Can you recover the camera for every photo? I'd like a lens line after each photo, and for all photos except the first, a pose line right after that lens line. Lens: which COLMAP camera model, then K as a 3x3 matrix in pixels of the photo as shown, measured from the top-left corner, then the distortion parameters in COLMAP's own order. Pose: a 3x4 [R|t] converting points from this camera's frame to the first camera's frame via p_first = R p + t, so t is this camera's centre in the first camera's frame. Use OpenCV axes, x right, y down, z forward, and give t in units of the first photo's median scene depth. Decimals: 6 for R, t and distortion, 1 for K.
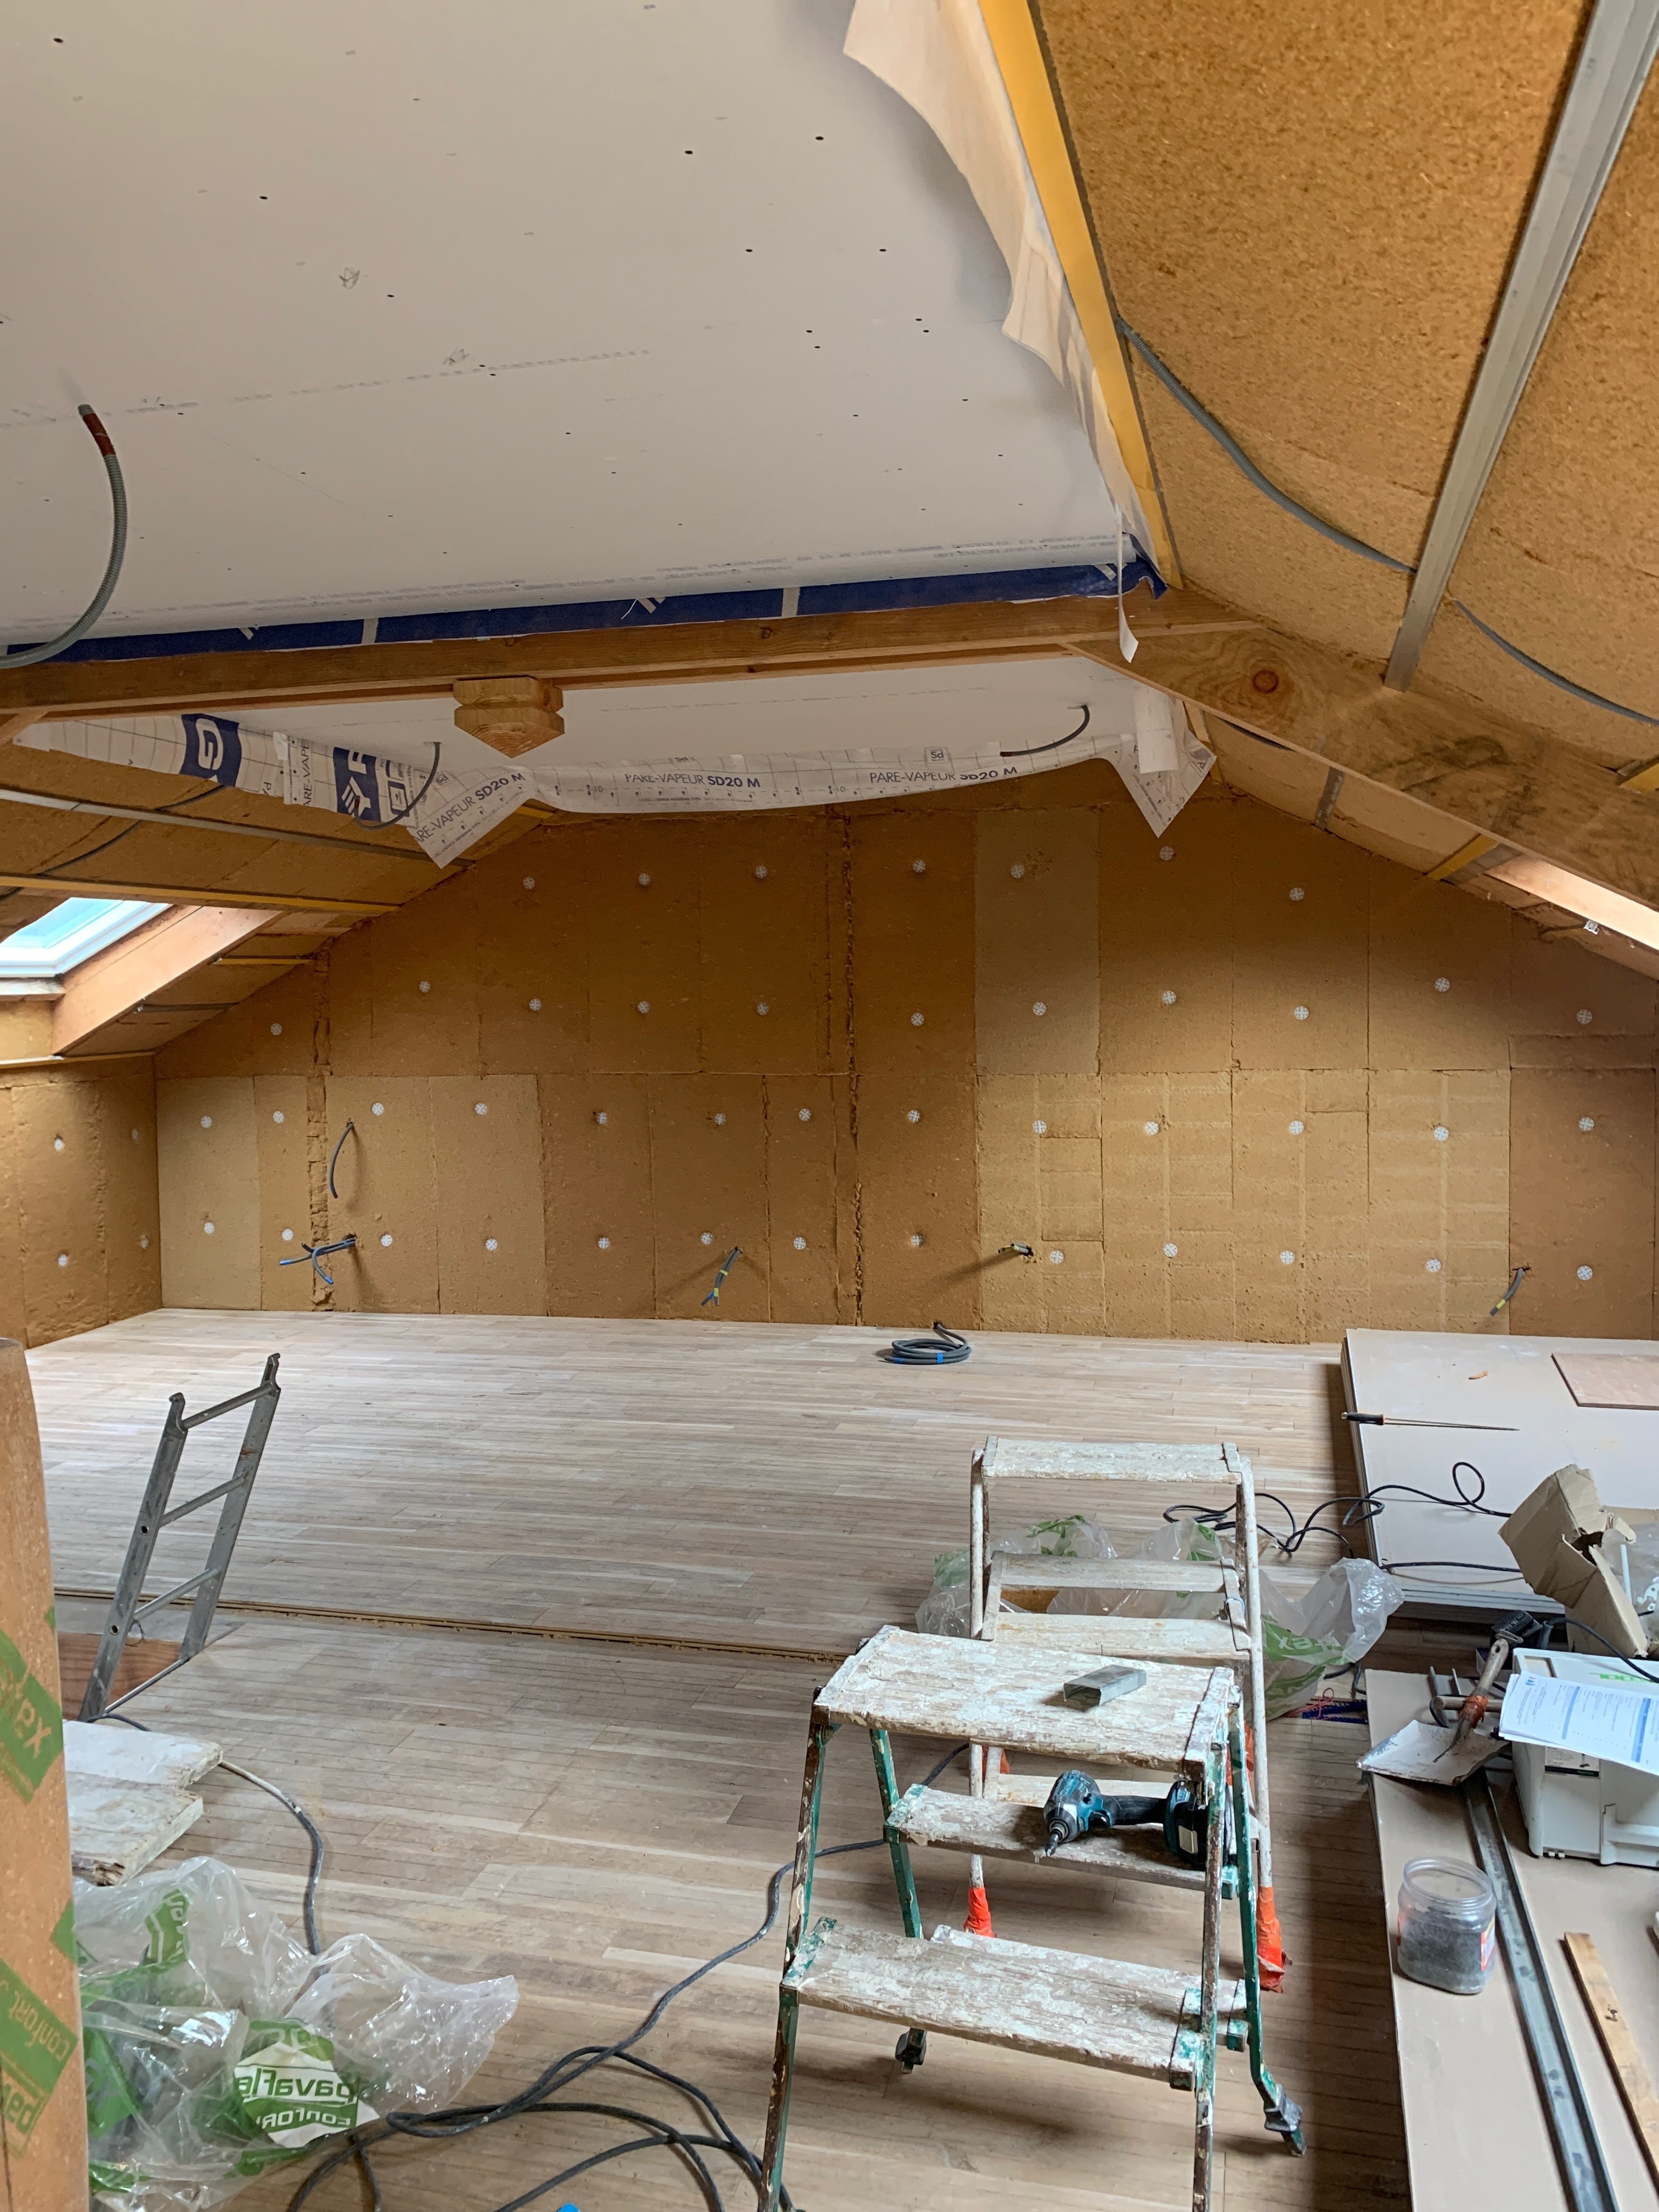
lens RADIAL K [[1664.0, 0, 841.4], [0, 1664.0, 1083.3], [0, 0, 1]] dist [0.172851, -0.426842]
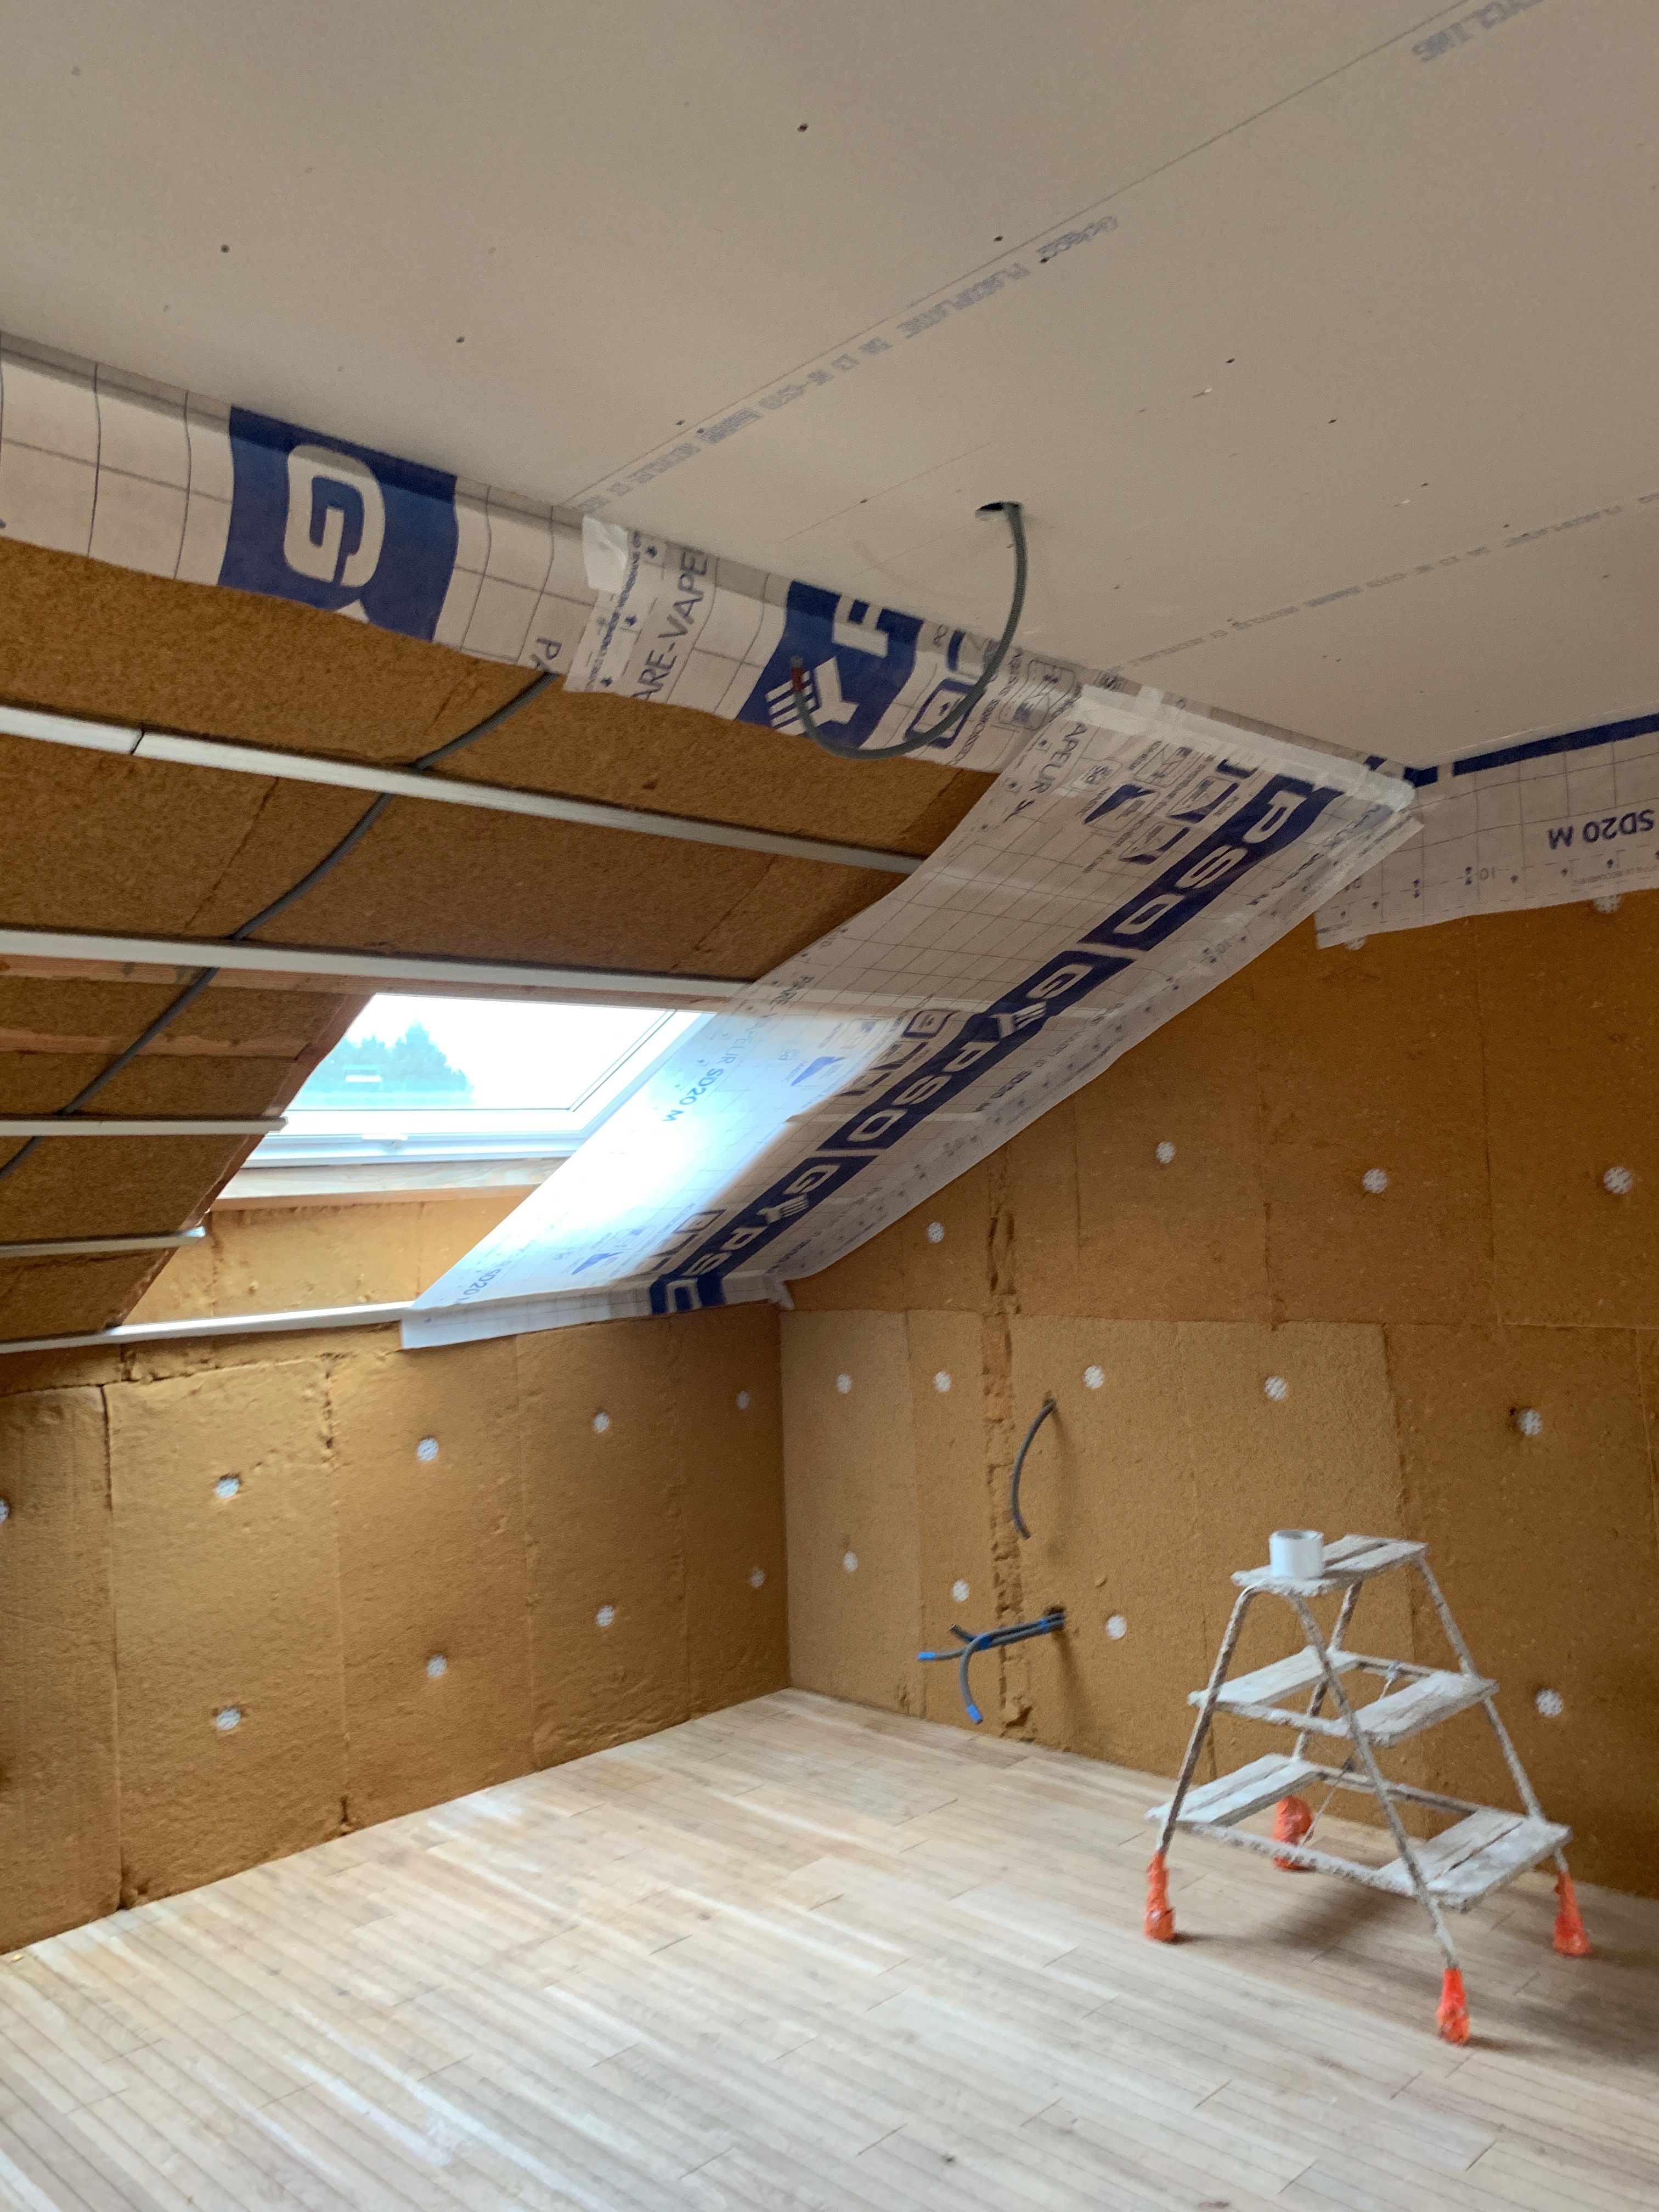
lens RADIAL K [[1664.0, 0, 841.4], [0, 1664.0, 1083.3], [0, 0, 1]] dist [0.172851, -0.426842]
pose [[0.855717, -0.050242, -0.514998, -0.066216], [-0.002582, 0.994848, -0.101346, -0.027645], [0.517437, 0.088054, 0.851179, 0.542385]]
